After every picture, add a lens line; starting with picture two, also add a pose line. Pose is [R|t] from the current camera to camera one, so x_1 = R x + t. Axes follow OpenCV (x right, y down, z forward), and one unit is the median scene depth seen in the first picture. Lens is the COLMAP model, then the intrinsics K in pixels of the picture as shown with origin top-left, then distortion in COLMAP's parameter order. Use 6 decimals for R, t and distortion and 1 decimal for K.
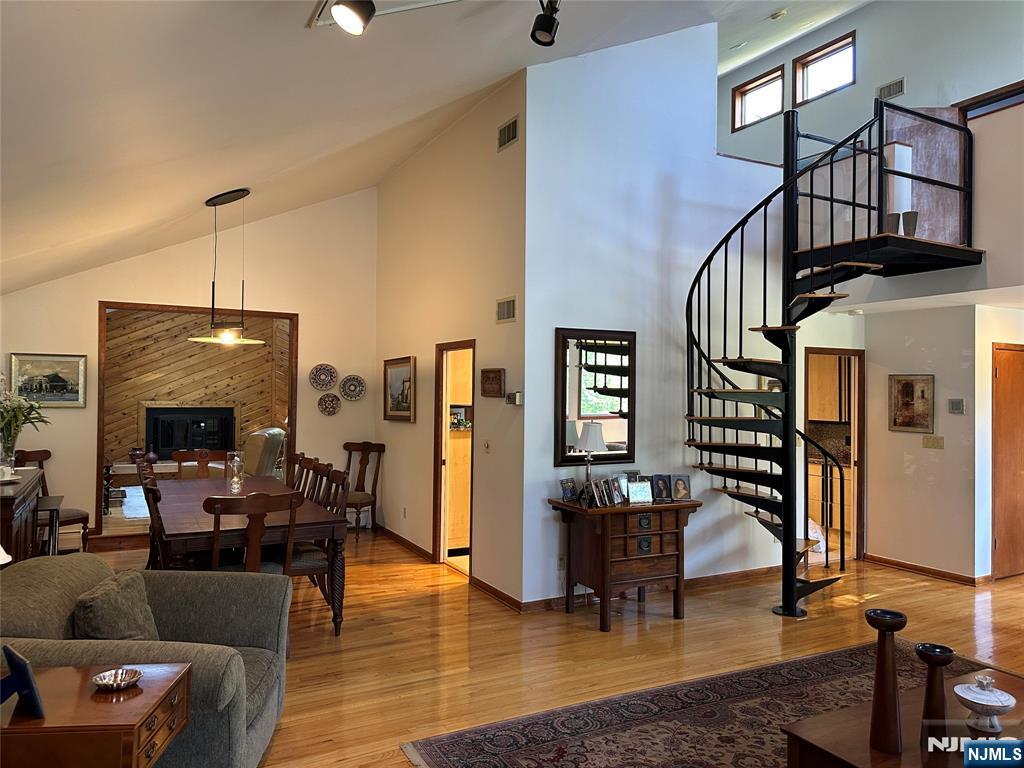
lens RADIAL K [[714.0, 0, 516.0], [0, 714.0, 379.5], [0, 0, 1]] dist [0.099034, -0.150199]
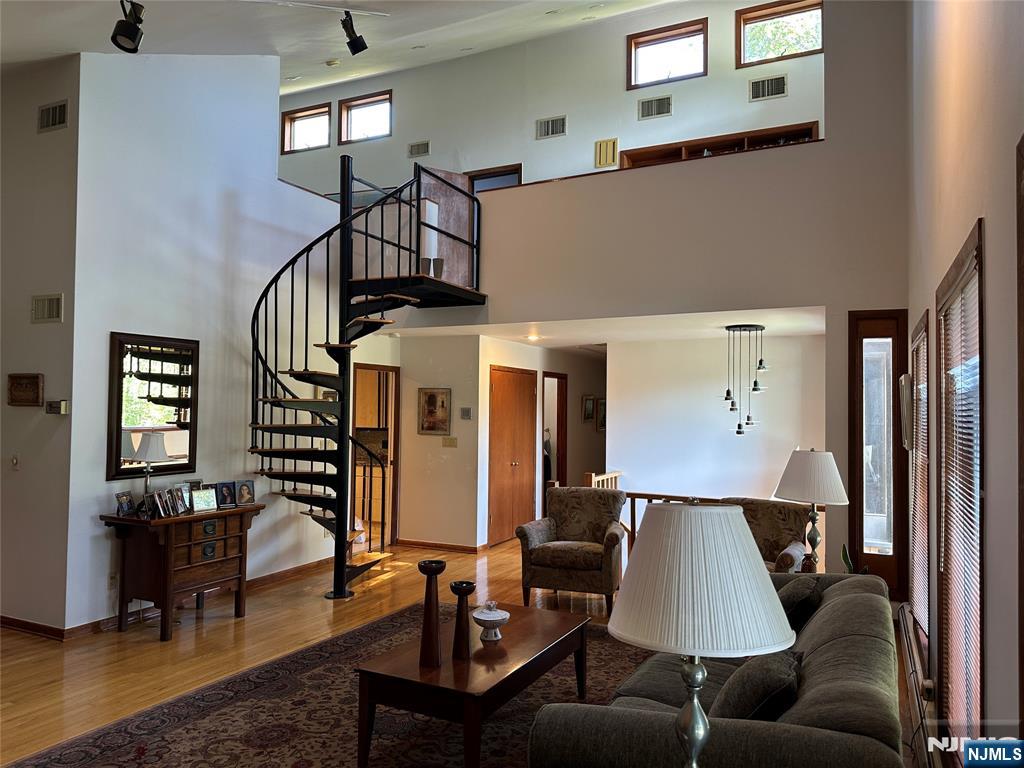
lens RADIAL K [[714.0, 0, 516.0], [0, 714.0, 379.5], [0, 0, 1]] dist [0.099034, -0.150199]
pose [[0.808904, 0.022404, 0.587513, -0.063006], [-0.012263, 0.999699, -0.021237, 0.003115], [-0.587812, 0.009974, 0.808936, -0.072093]]
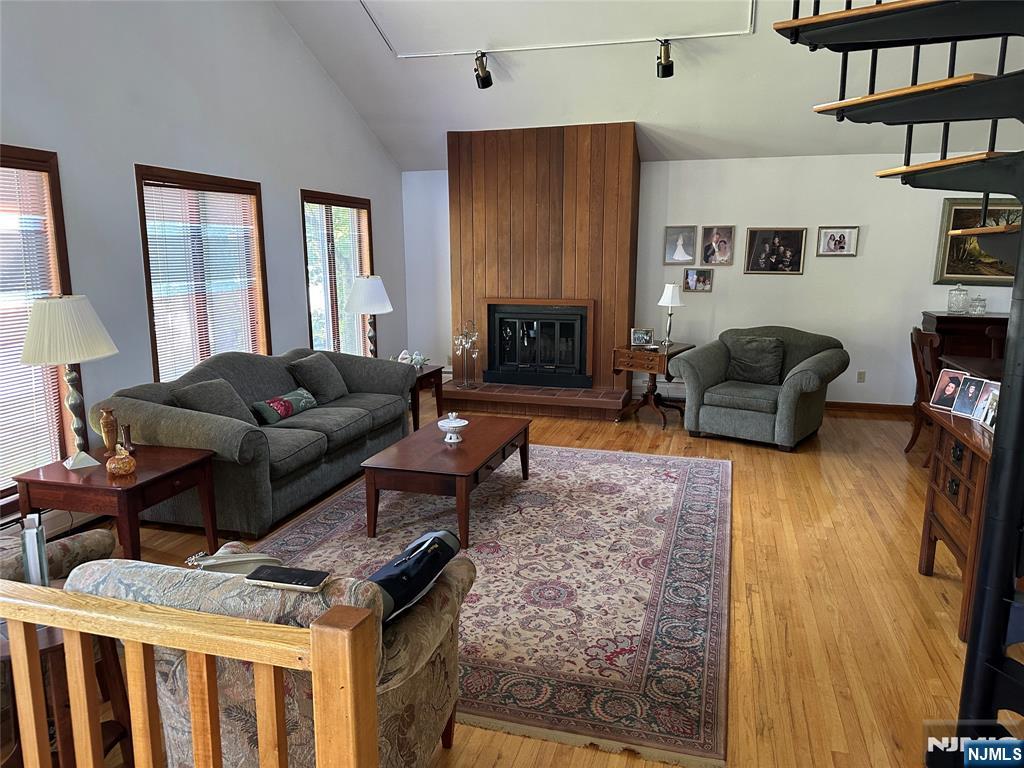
lens RADIAL K [[714.0, 0, 516.0], [0, 714.0, 379.5], [0, 0, 1]] dist [0.099034, -0.150199]
pose [[-0.694118, 0.114719, -0.710661, 0.718641], [0.002332, 0.987573, 0.157141, 0.029841], [0.719857, 0.107417, -0.685760, 0.936160]]
